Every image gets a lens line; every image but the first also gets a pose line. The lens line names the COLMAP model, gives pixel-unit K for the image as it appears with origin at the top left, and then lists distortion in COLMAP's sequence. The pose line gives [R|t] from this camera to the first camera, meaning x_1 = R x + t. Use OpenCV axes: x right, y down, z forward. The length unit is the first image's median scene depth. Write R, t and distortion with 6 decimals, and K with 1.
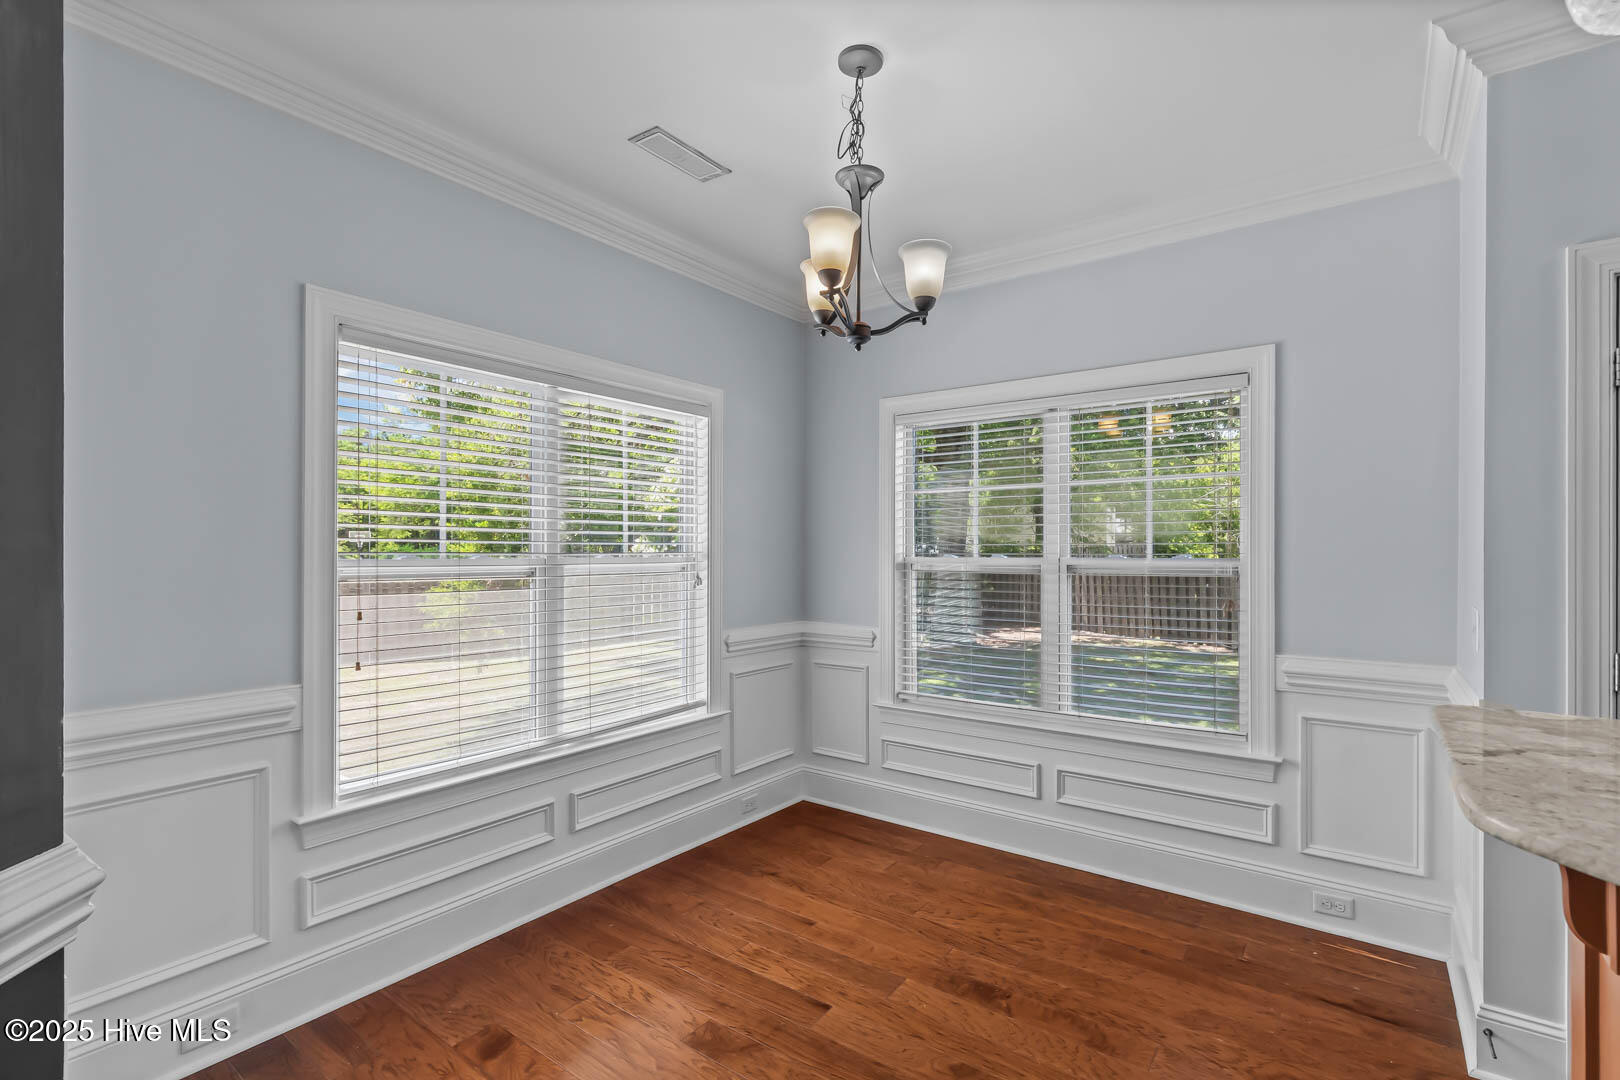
lens RADIAL K [[740.8, 0, 825.9], [0, 740.8, 552.3], [0, 0, 1]] dist [0.001861, 0.000257]
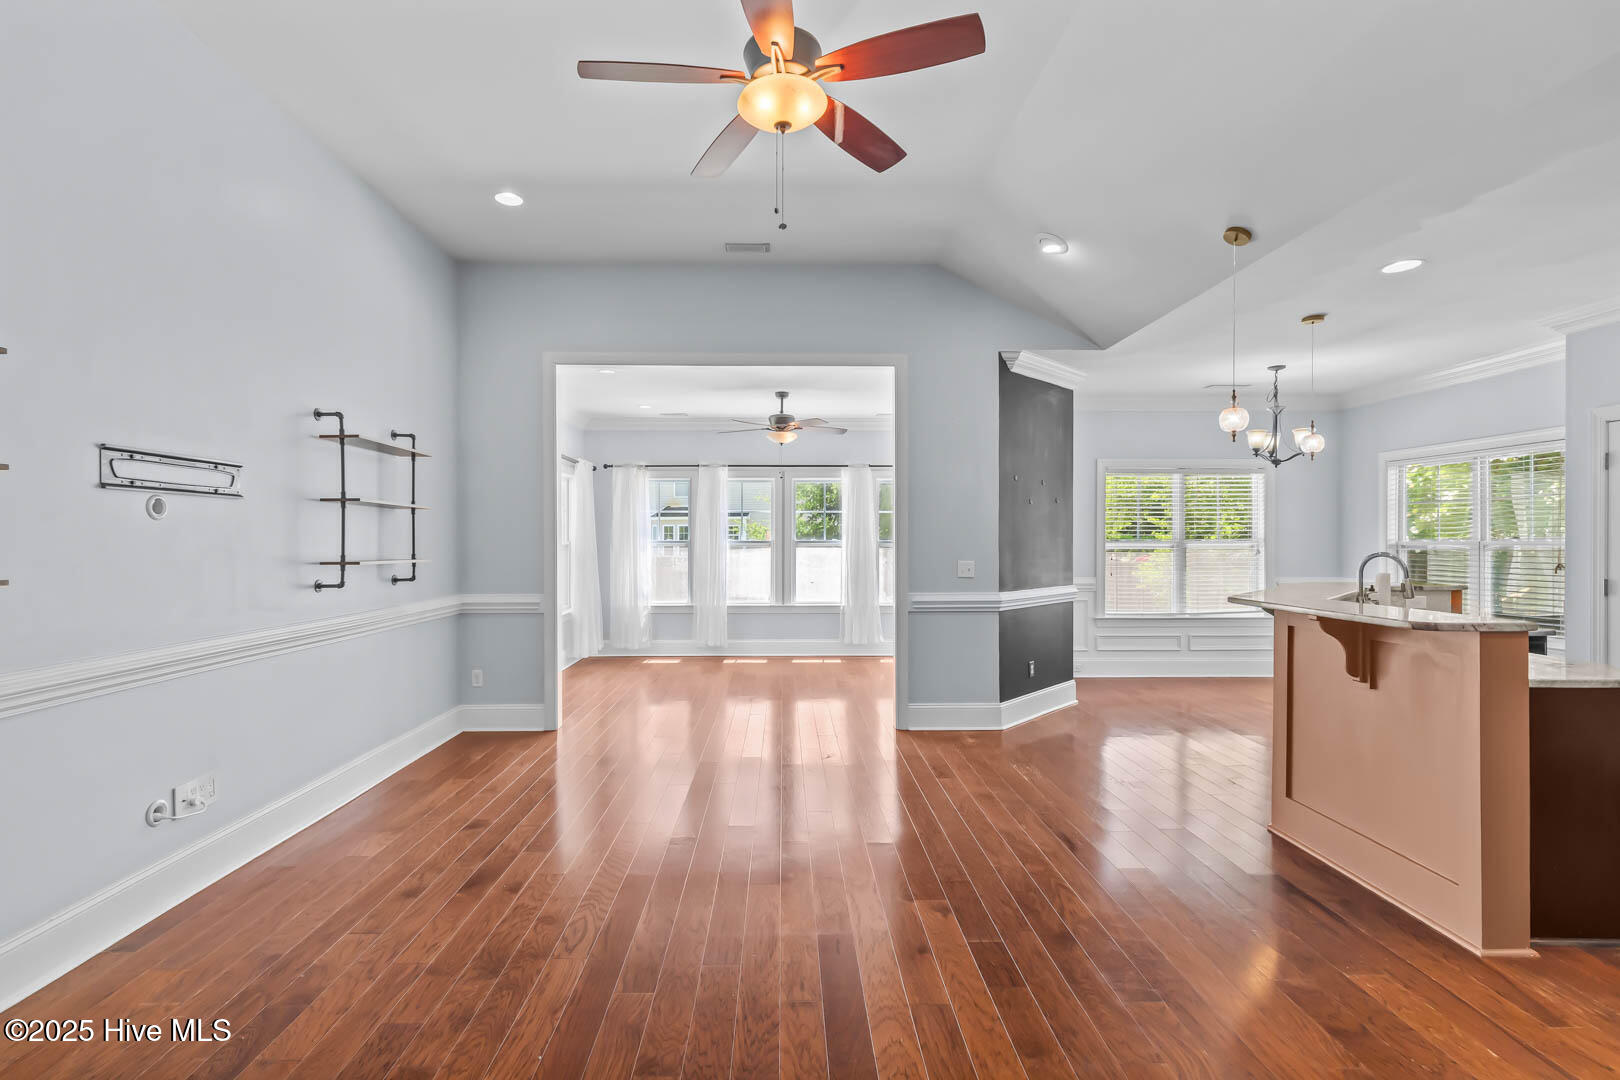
lens RADIAL K [[761.1, 0, 790.4], [0, 761.1, 540.4], [0, 0, 1]] dist [0.002665, -0.000447]
pose [[0.587621, 0.001004, -0.809136, 0.956336], [0.001236, 0.999997, 0.002138, -0.001459], [0.809135, -0.002256, 0.587618, -1.619491]]
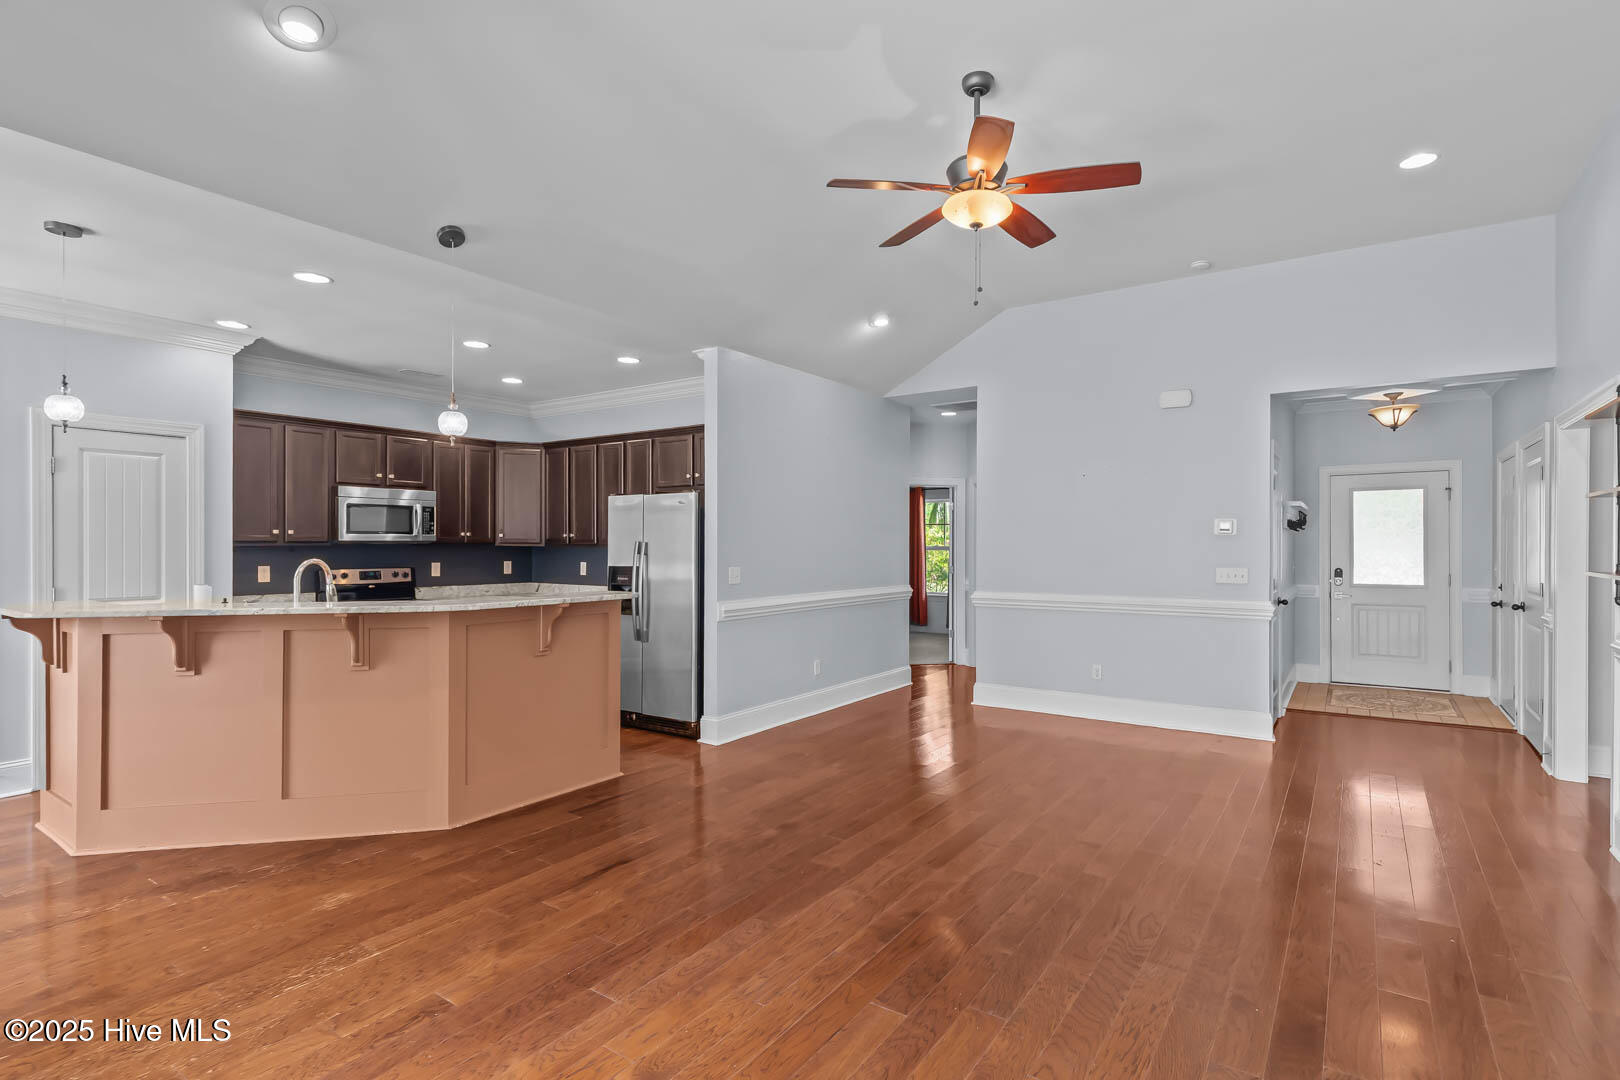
lens RADIAL K [[783.0, 0, 826.6], [0, 783.0, 546.1], [0, 0, 1]] dist [0.005216, 0.000458]
pose [[-0.022277, -0.001619, 0.999751, -0.914515], [0.000570, 0.999999, 0.001632, -0.002218], [-0.999752, 0.000606, -0.022276, -0.863112]]
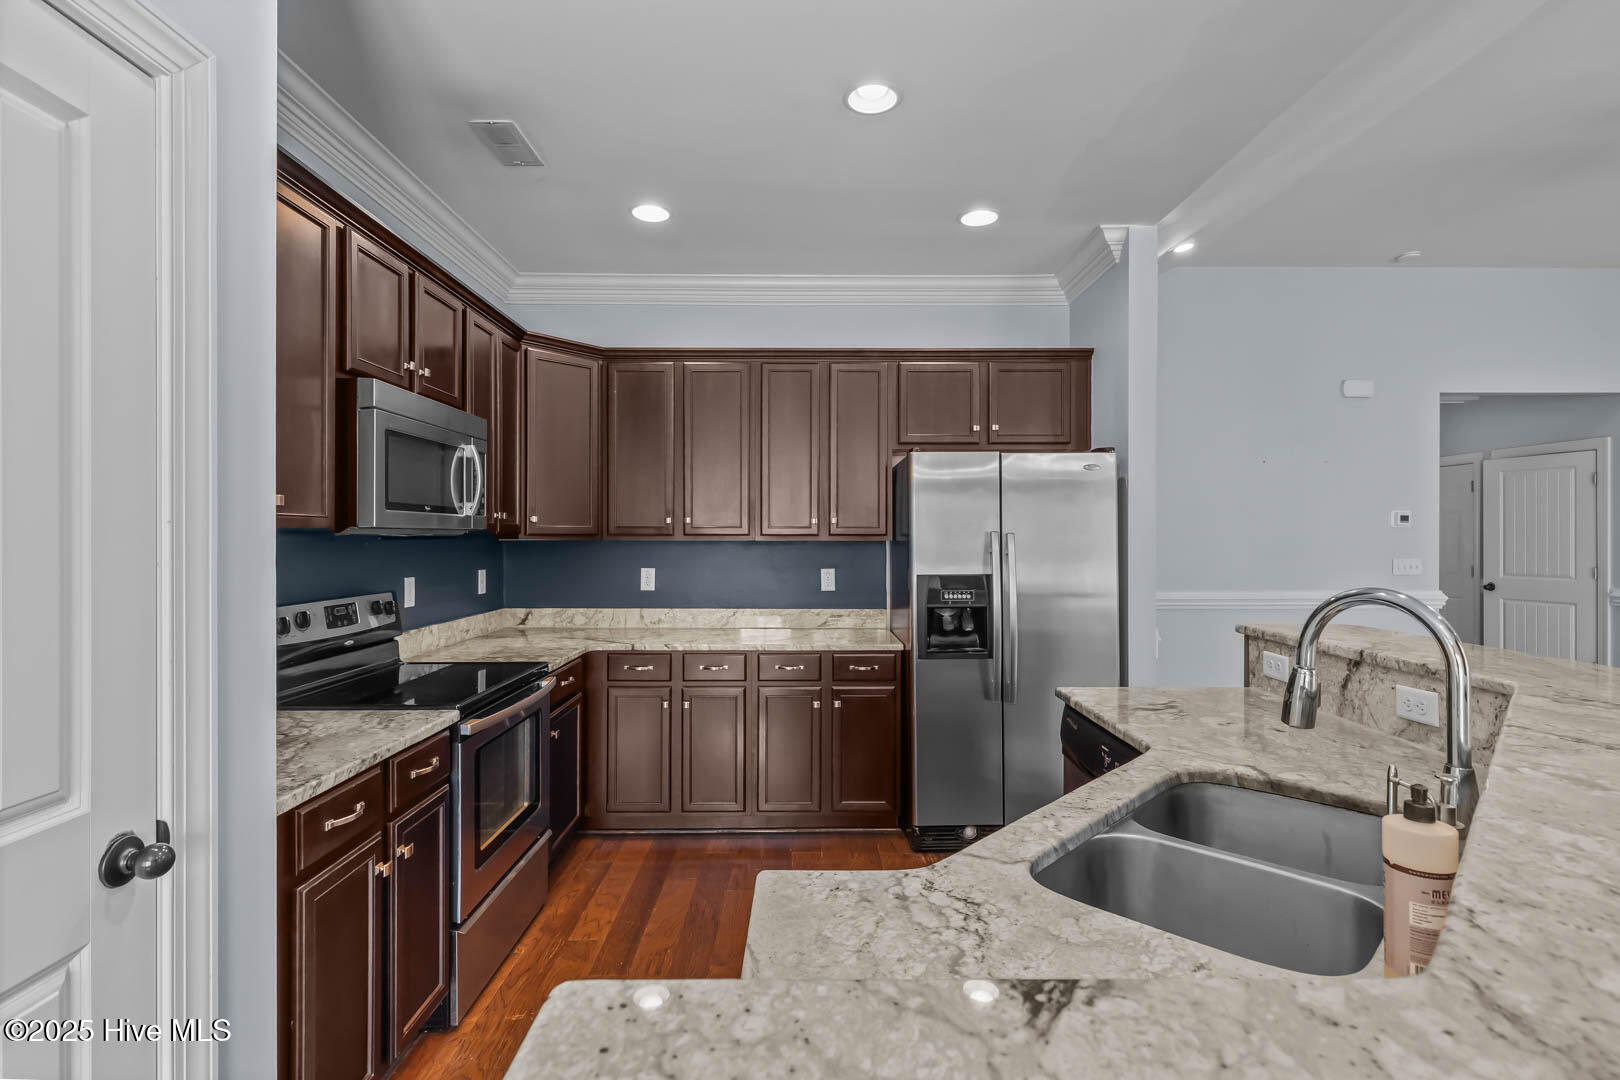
lens RADIAL K [[763.3, 0, 806.6], [0, 763.3, 537.6], [0, 0, 1]] dist [0.008664, -0.000691]
pose [[-0.584009, -0.000391, 0.811747, 0.334310], [0.001396, 0.999998, 0.001486, -0.004506], [-0.811746, 0.002002, -0.584007, 0.467702]]
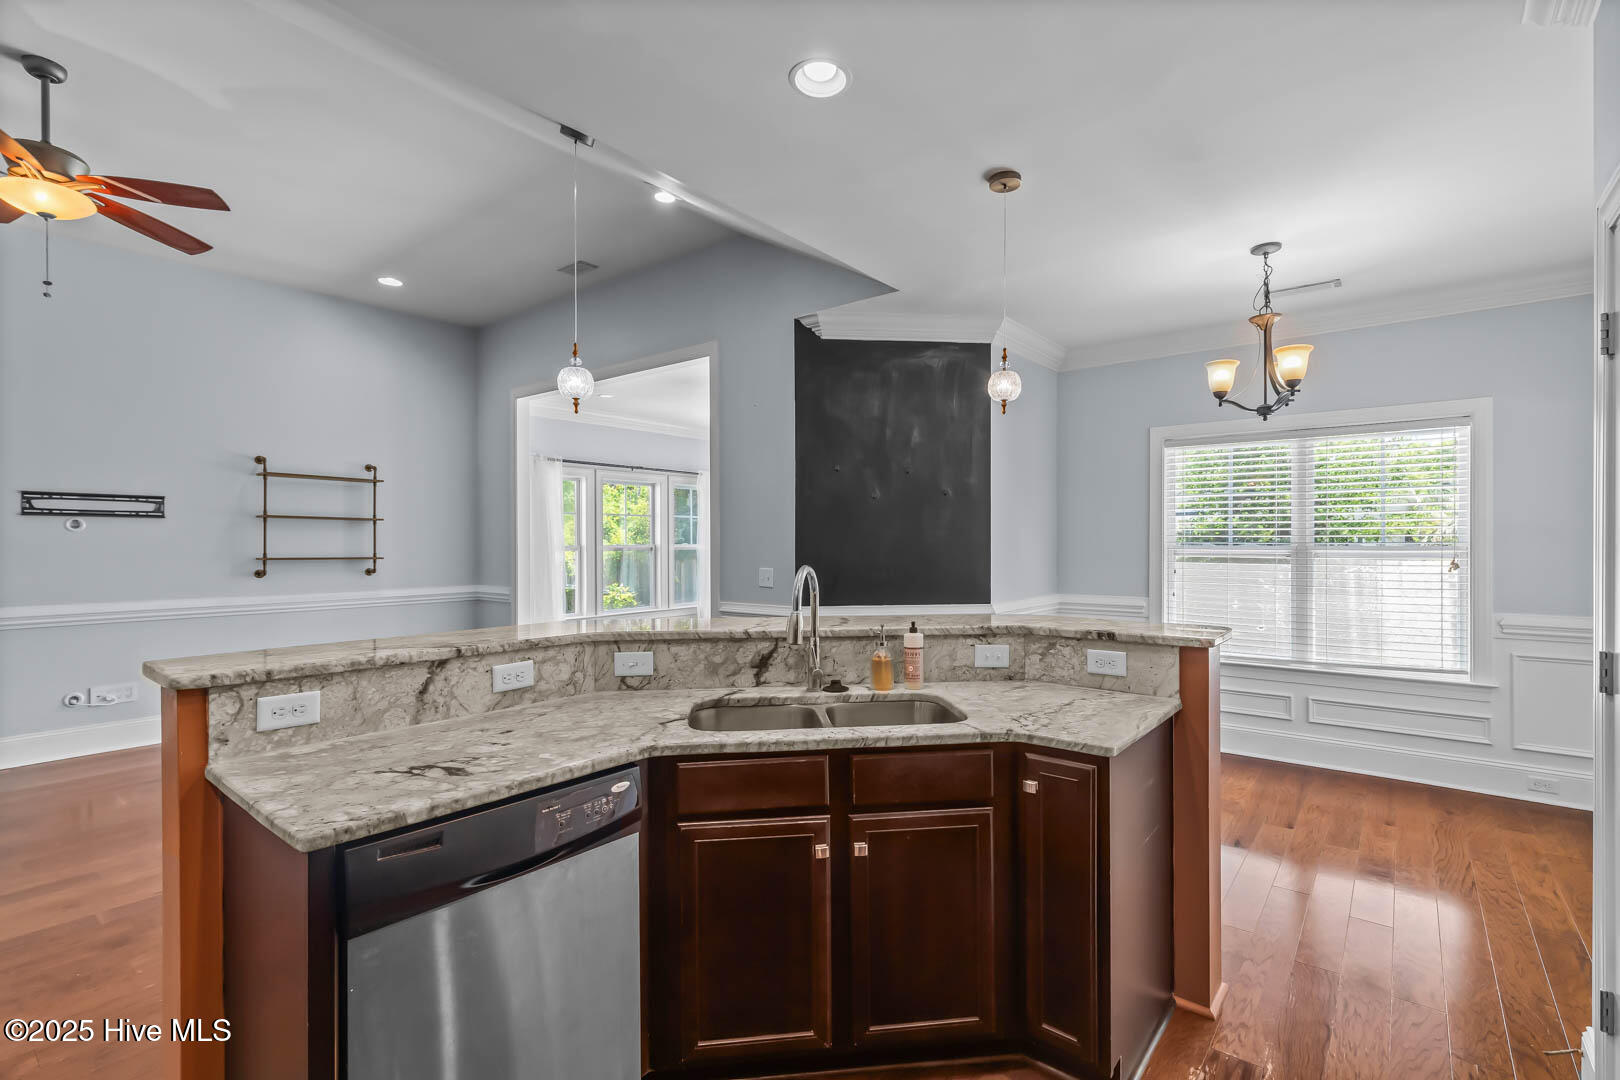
lens RADIAL K [[734.6, 0, 825.3], [0, 734.6, 543.0], [0, 0, 1]] dist [0.003485, 0.000240]
pose [[-0.048189, 0.001809, -0.998837, 1.255886], [0.001514, 0.999997, 0.001738, -0.002492], [0.998837, -0.001429, -0.048192, 0.062431]]
